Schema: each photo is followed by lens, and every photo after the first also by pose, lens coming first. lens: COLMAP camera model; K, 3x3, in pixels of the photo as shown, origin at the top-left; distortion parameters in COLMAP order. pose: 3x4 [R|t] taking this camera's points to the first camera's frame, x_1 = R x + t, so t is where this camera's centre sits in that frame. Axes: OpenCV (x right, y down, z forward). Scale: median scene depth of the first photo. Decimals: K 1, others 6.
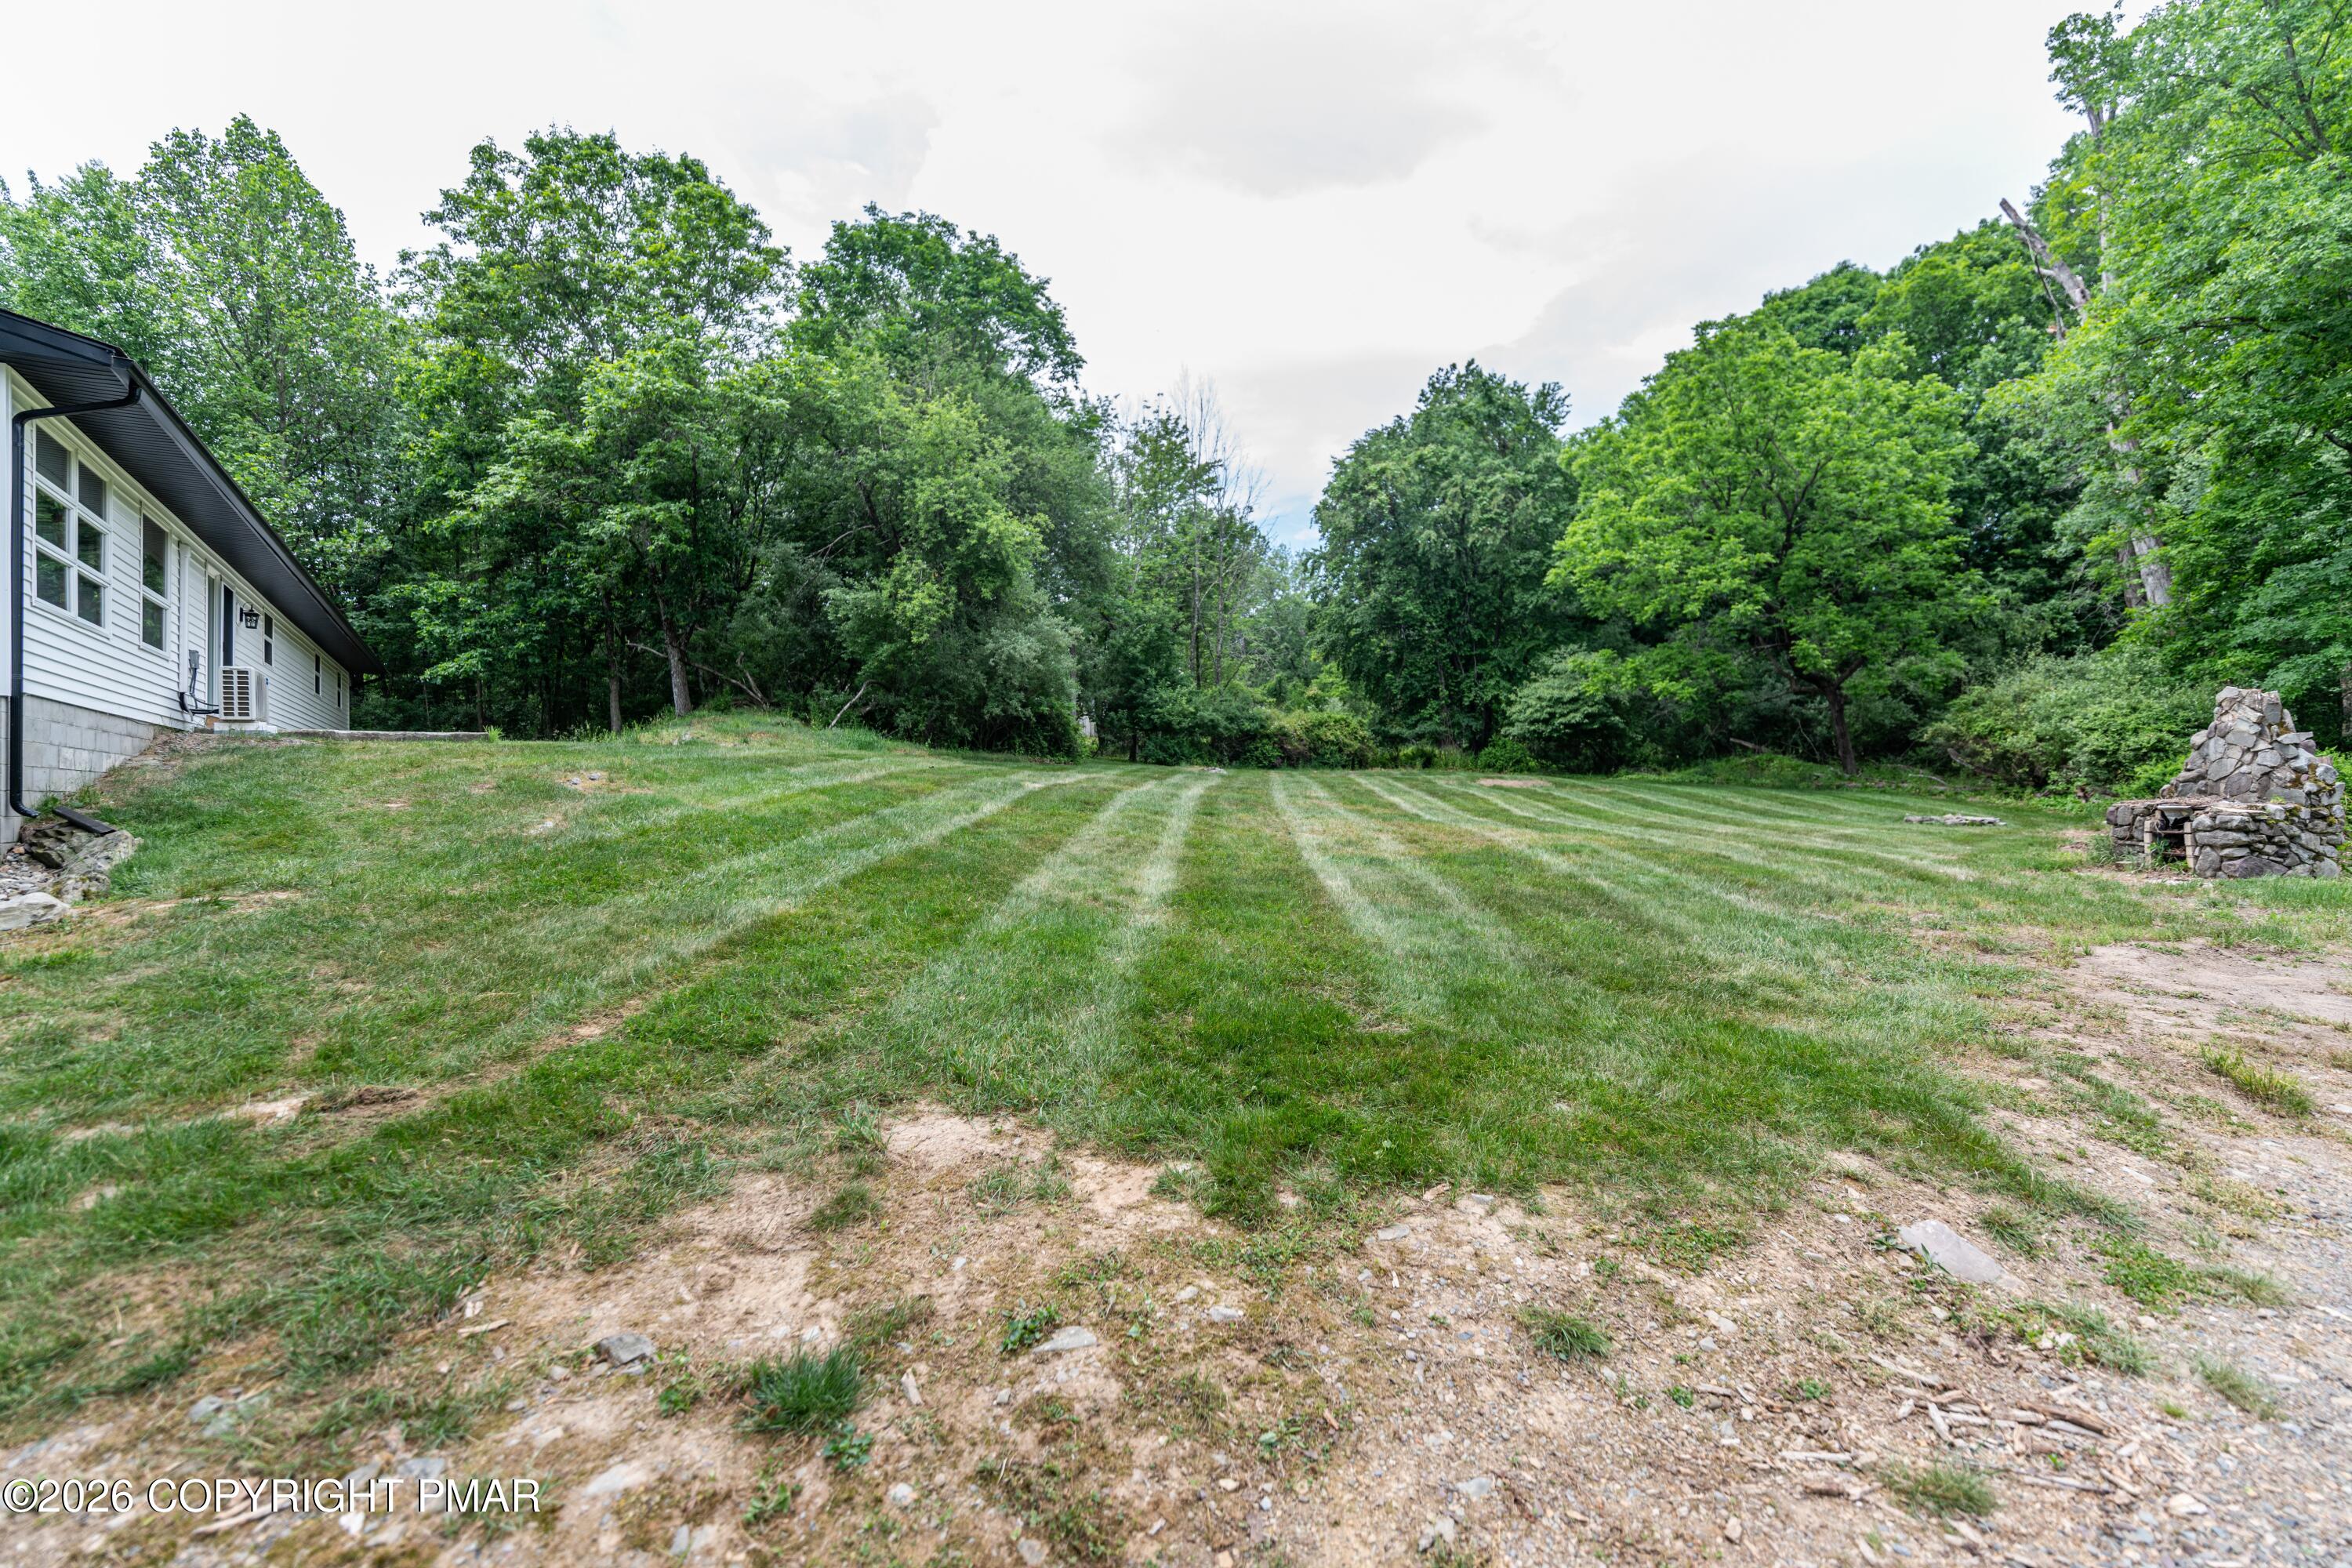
lens RADIAL K [[1063.2, 0, 1128.5], [0, 1063.2, 772.0], [0, 0, 1]] dist [0.006561, 0.000117]
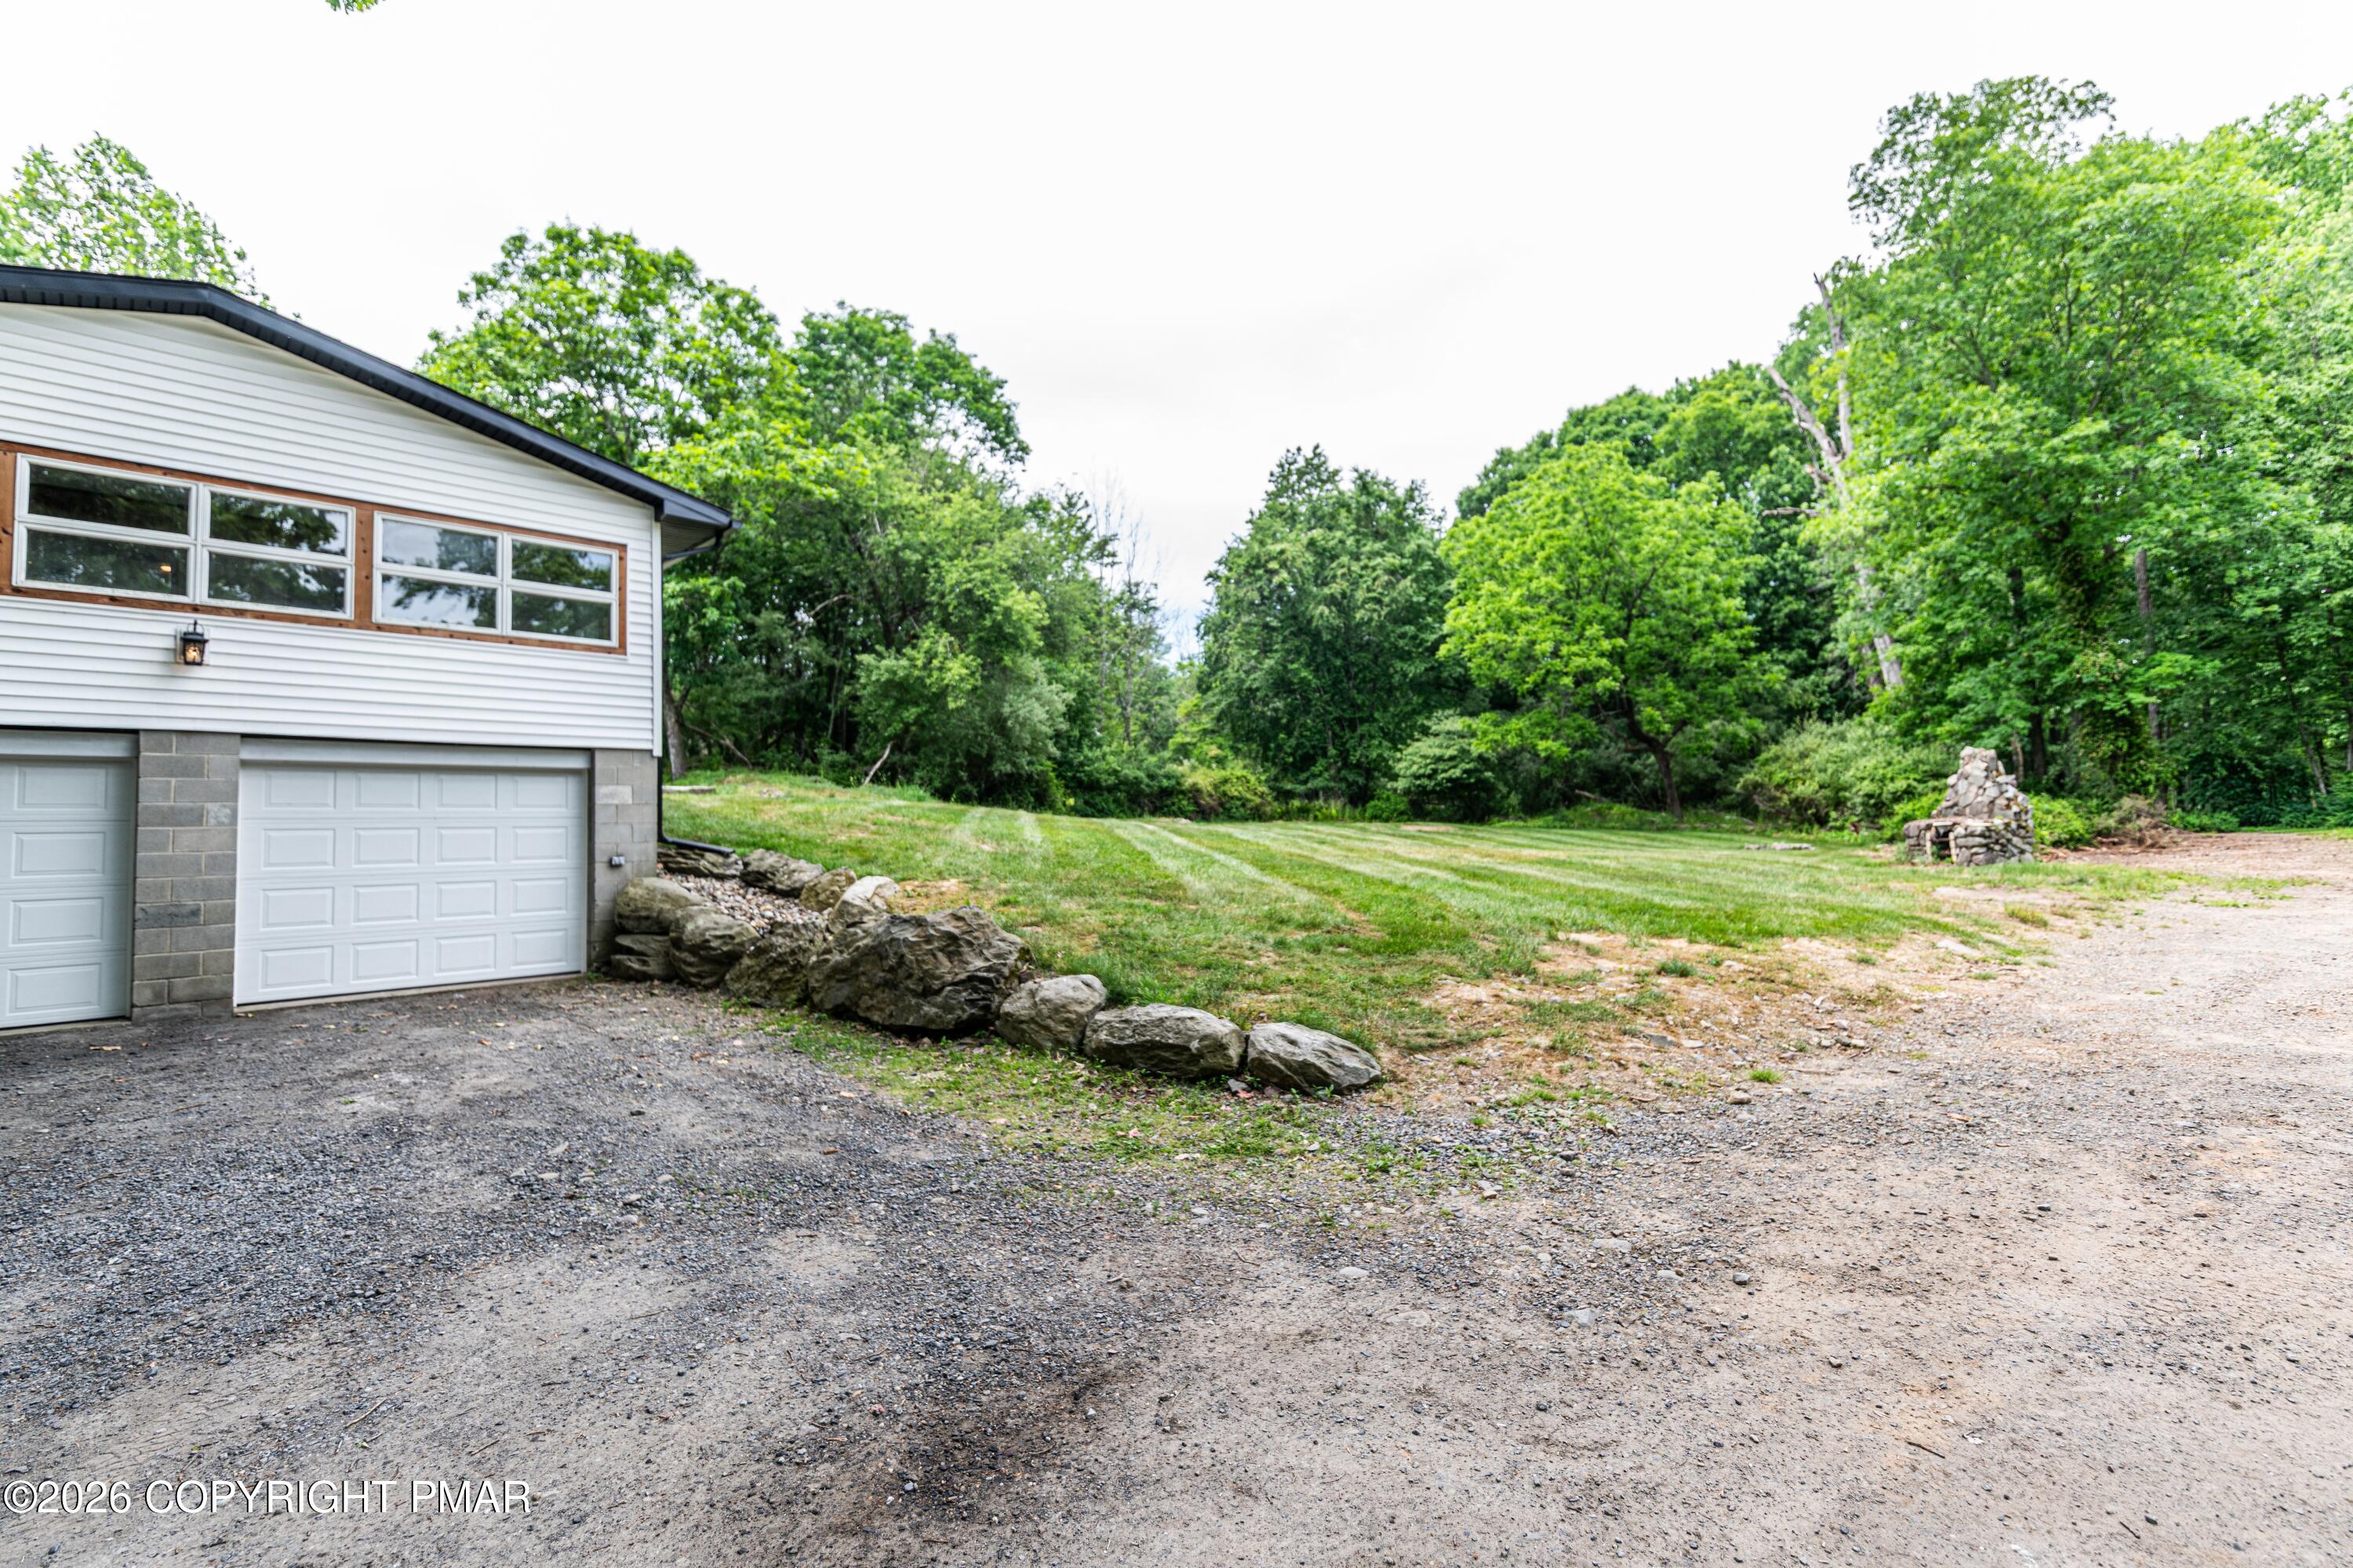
lens RADIAL K [[1063.7, 0, 1182.4], [0, 1063.7, 766.5], [0, 0, 1]] dist [0.006561, 0.000117]
pose [[0.982215, -0.003618, 0.187726, -0.120403], [0.014878, 0.998170, -0.058605, 0.007093], [-0.187171, 0.060356, 0.980471, -0.096643]]
